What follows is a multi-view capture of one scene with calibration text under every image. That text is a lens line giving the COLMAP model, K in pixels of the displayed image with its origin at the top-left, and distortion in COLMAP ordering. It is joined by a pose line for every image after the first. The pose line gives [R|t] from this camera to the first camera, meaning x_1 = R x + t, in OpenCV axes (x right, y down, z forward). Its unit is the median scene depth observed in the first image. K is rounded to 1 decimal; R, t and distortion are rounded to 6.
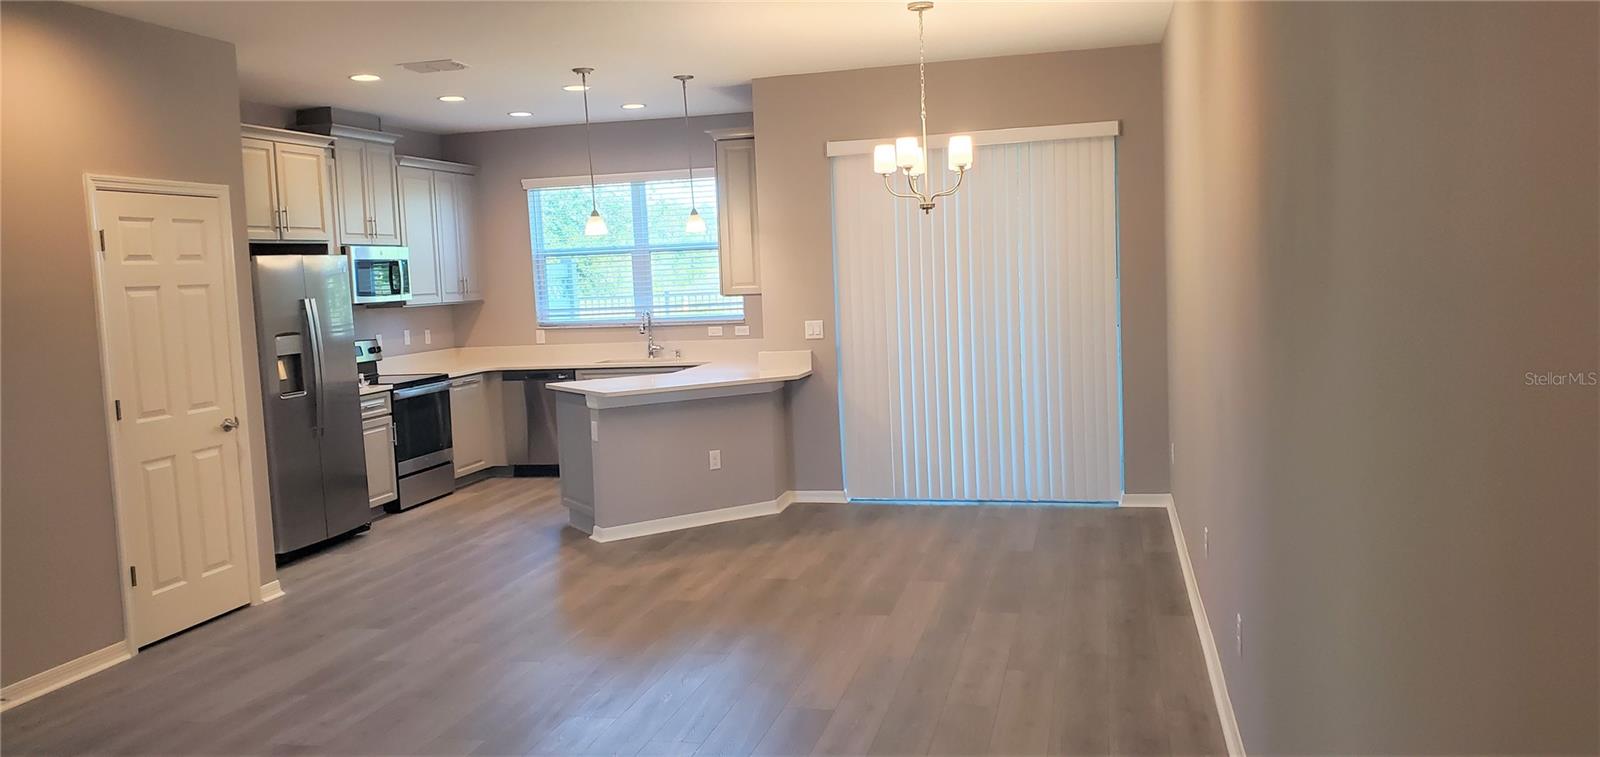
lens RADIAL K [[1343.2, 0, 800.0], [0, 1343.2, 378.5], [0, 0, 1]] dist [0.103165, 0.000724]
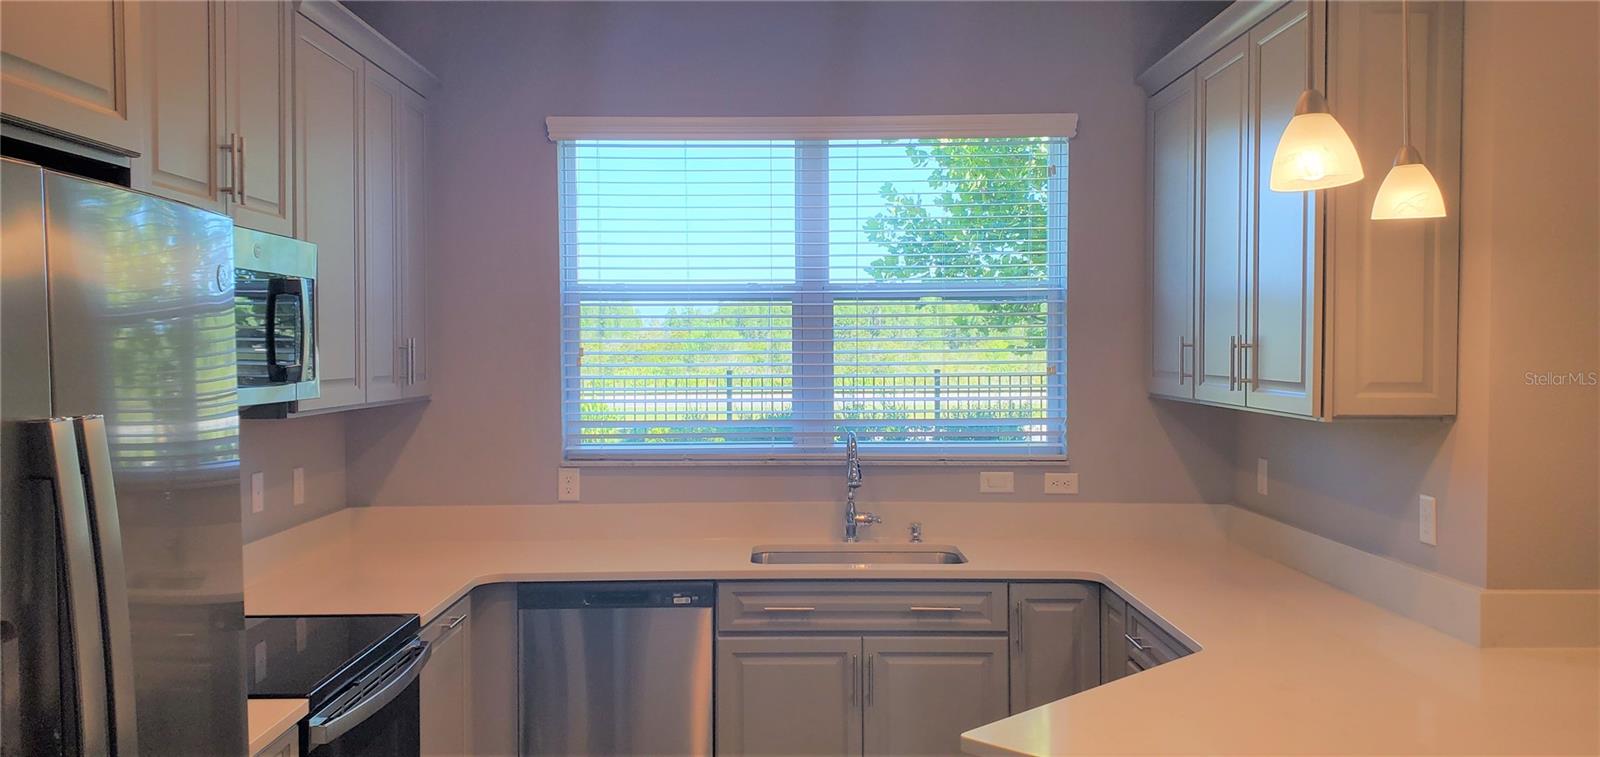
lens RADIAL K [[1343.2, 0, 800.0], [0, 1343.2, 378.5], [0, 0, 1]] dist [0.103165, 0.000724]
pose [[0.972335, 0.032673, 0.231293, -0.250461], [-0.018341, 0.997791, -0.063846, -0.043755], [-0.232868, 0.057838, 0.970787, 0.643043]]
